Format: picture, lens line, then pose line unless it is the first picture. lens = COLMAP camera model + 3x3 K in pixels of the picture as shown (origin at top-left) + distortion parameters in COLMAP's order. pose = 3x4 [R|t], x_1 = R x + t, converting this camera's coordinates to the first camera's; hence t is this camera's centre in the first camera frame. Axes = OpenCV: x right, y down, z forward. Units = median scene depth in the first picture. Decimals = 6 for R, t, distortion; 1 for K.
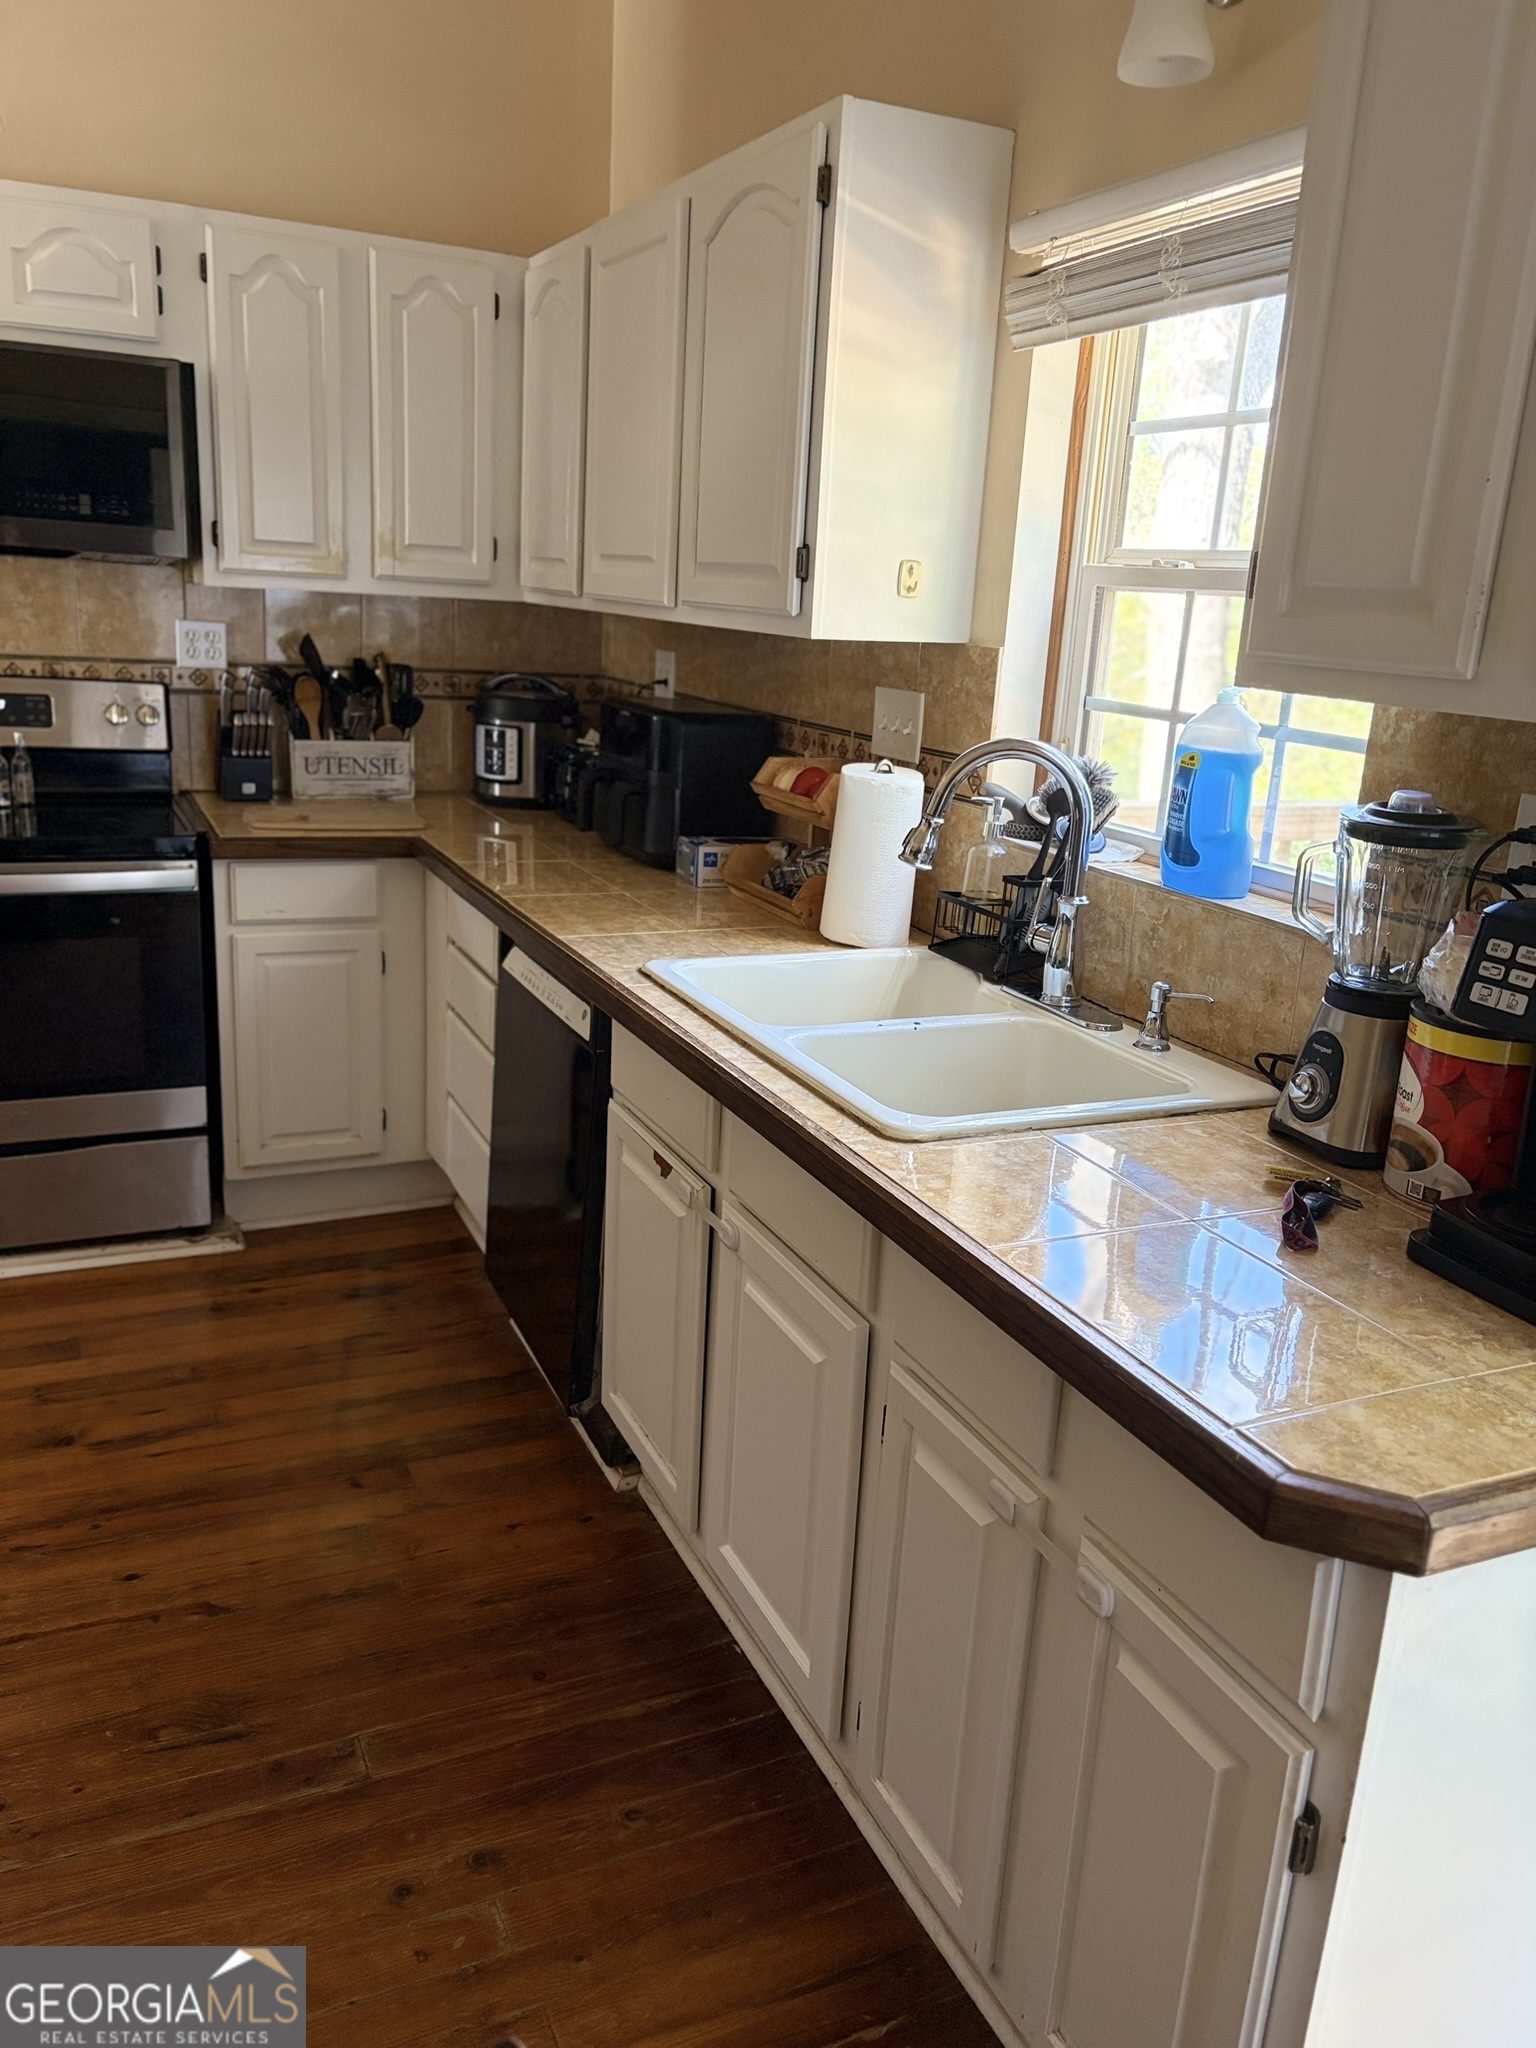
lens RADIAL K [[1555.9, 0, 768.0], [0, 1555.9, 1024.0], [0, 0, 1]] dist [0.005853, -0.006710]
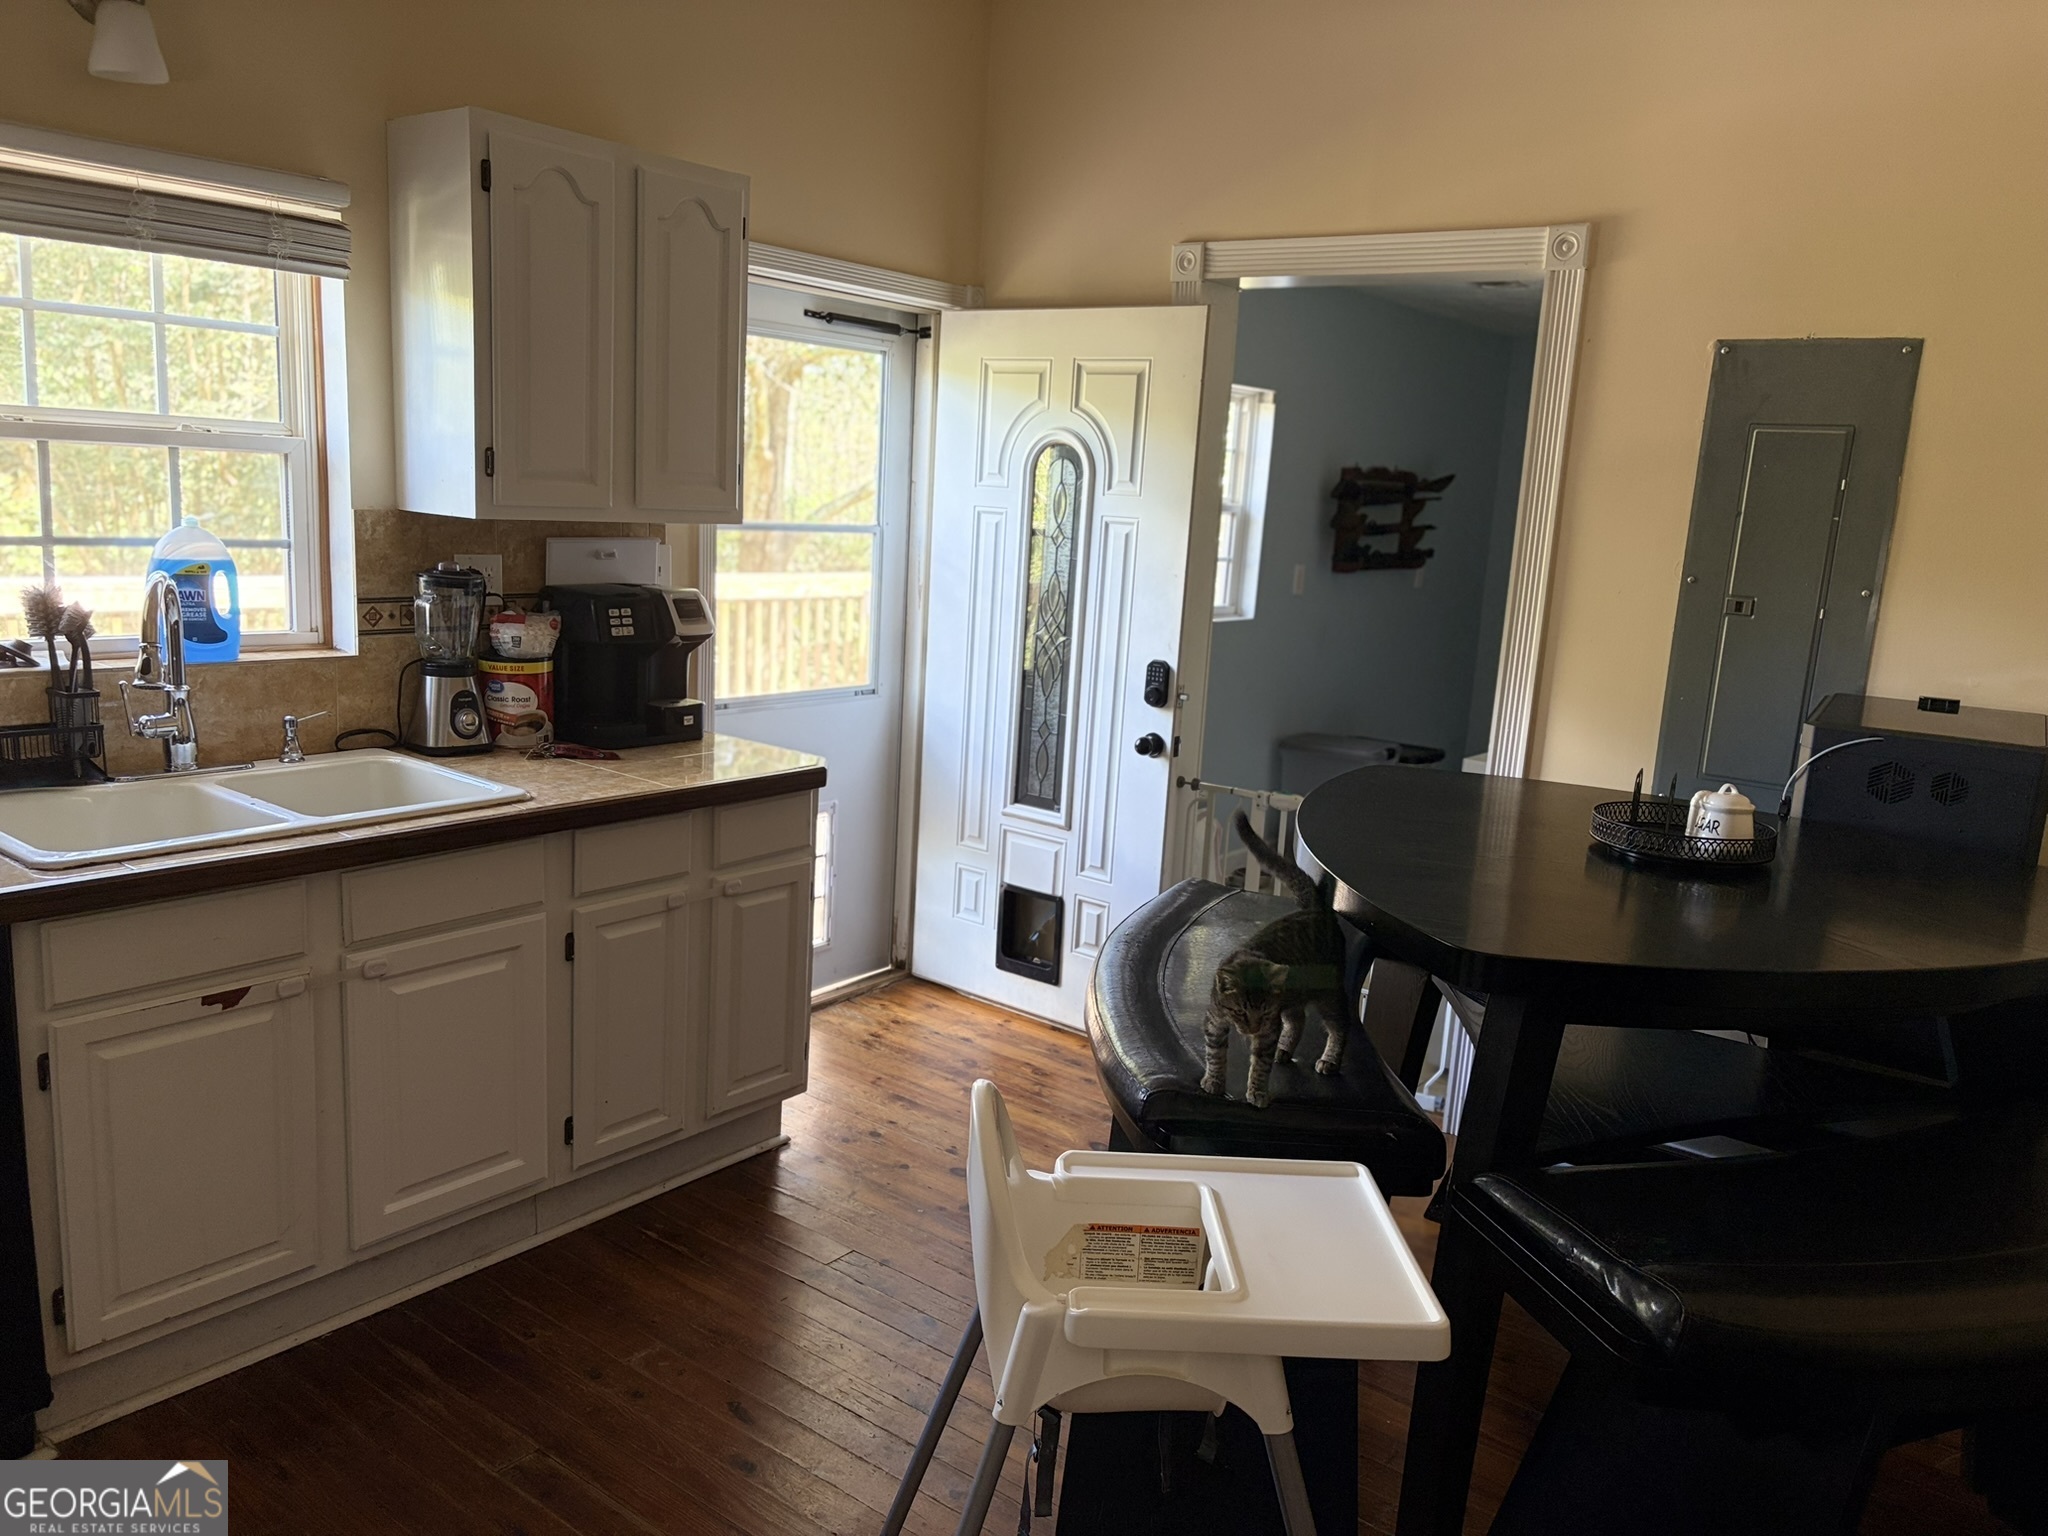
lens RADIAL K [[1555.9, 0, 1044.0], [0, 1555.9, 773.1], [0, 0, 1]] dist [0.005853, -0.006710]
pose [[-0.470634, -0.251291, 0.845787, -1.563966], [0.147019, 0.922851, 0.355995, -0.460488], [-0.869994, 0.291890, -0.397380, 1.128163]]
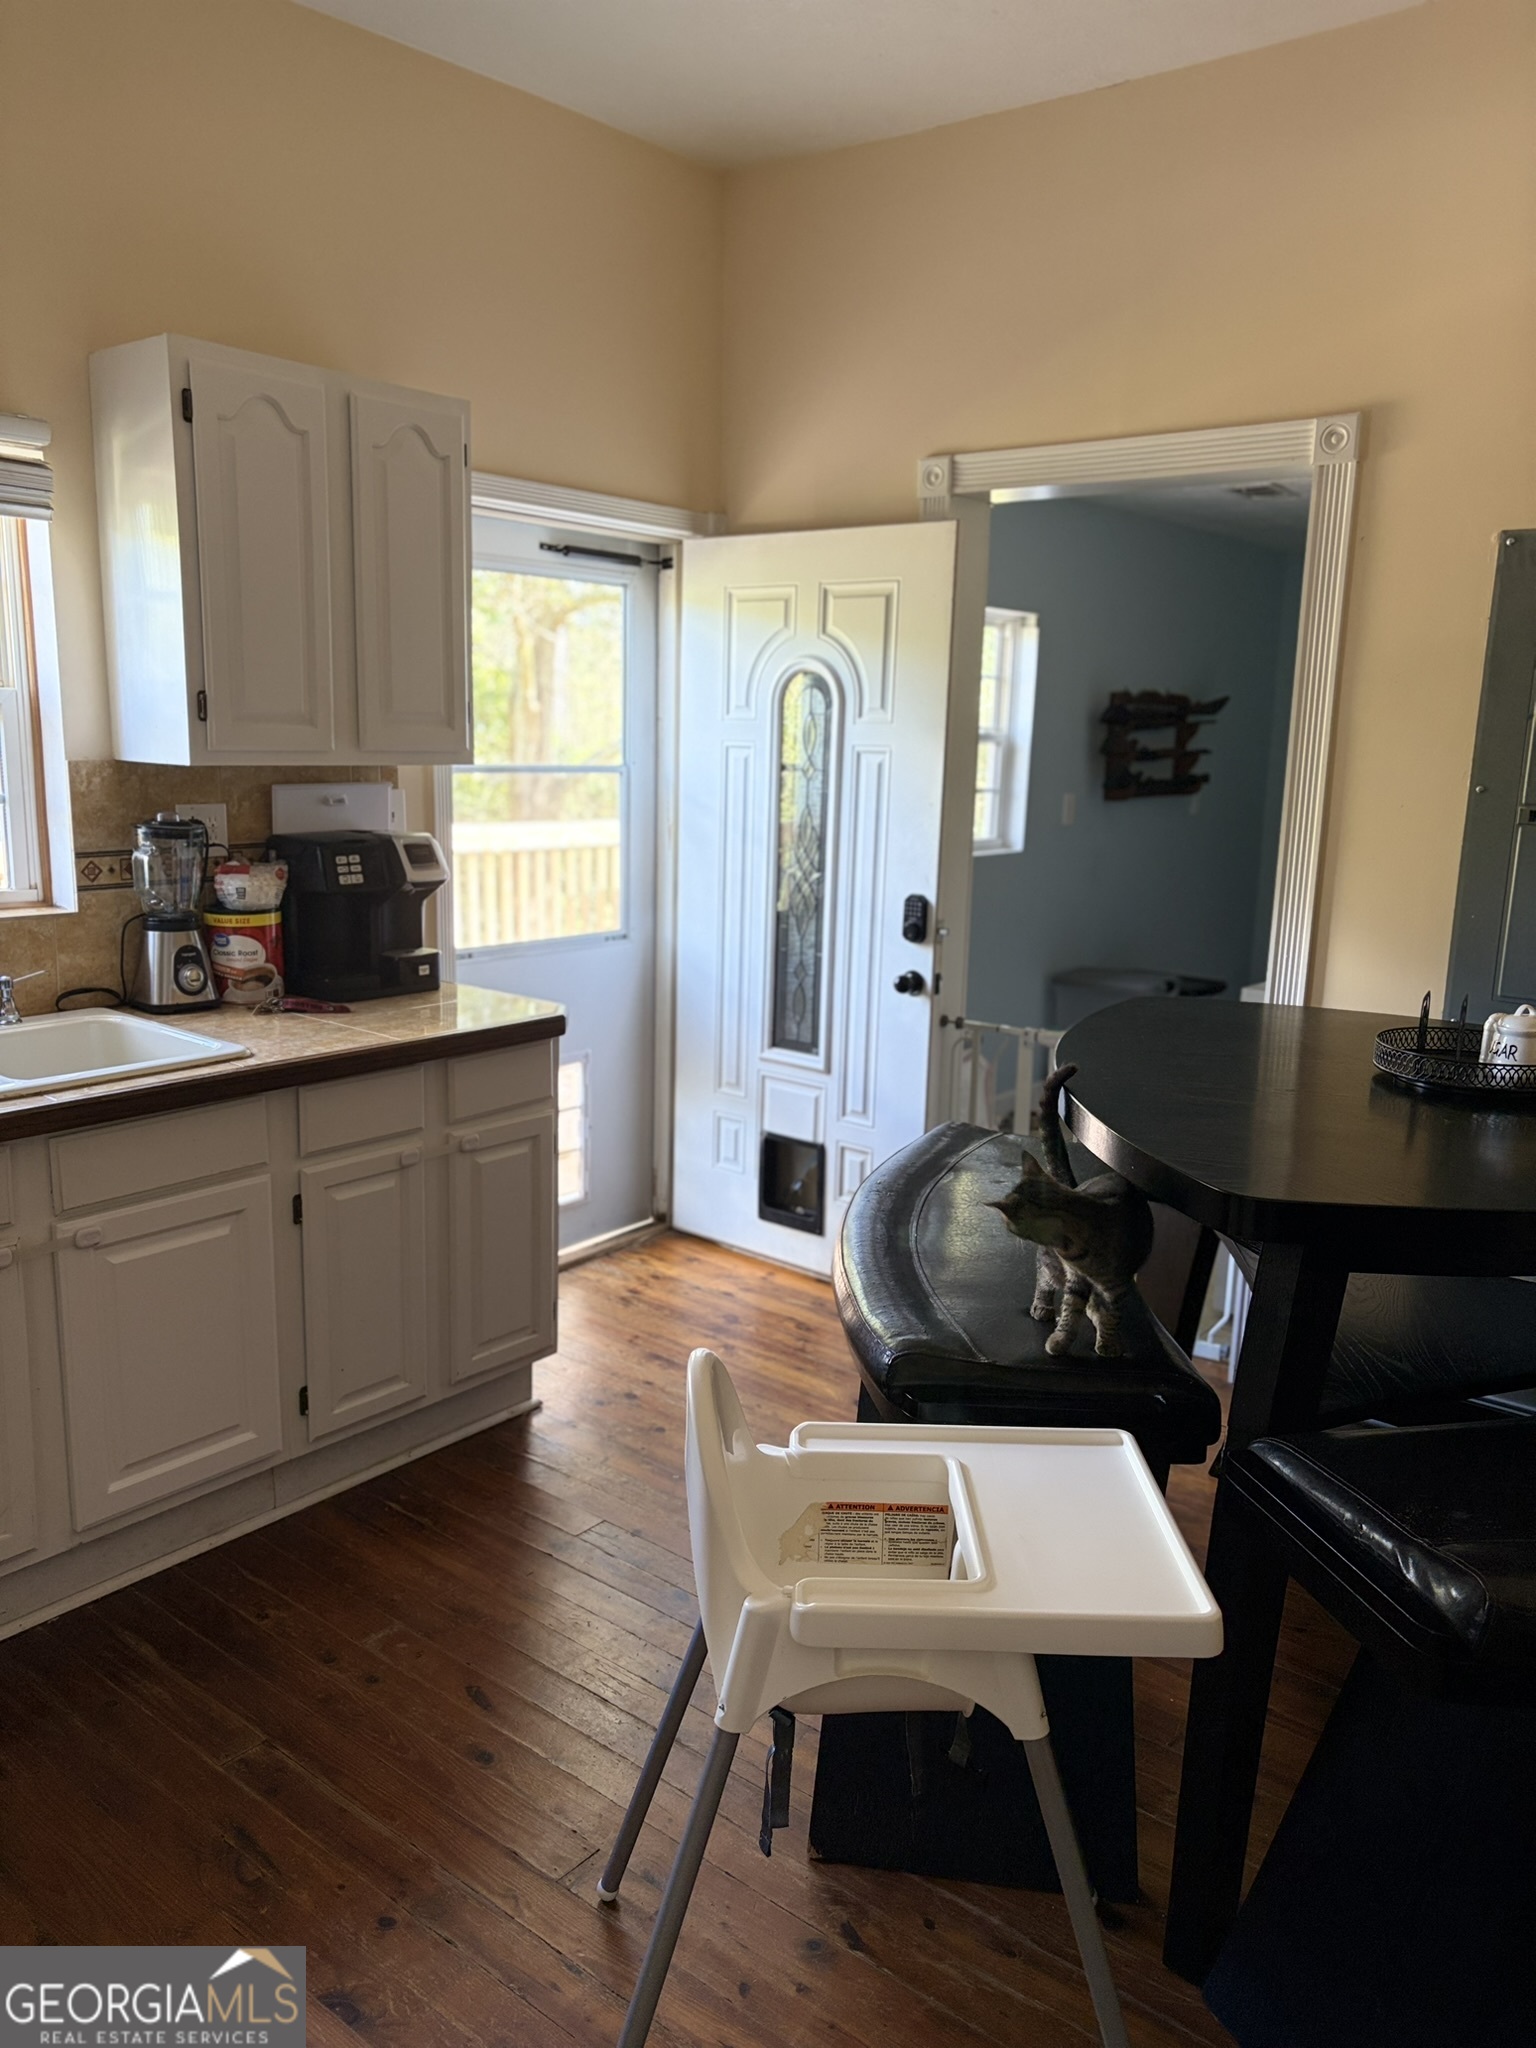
lens RADIAL K [[1555.9, 0, 768.0], [0, 1555.9, 1024.0], [0, 0, 1]] dist [0.005853, -0.006710]
pose [[-0.443555, -0.241451, 0.863111, -1.505812], [0.185832, 0.917323, 0.352116, -0.415360], [-0.876770, 0.316577, -0.362014, 1.055161]]
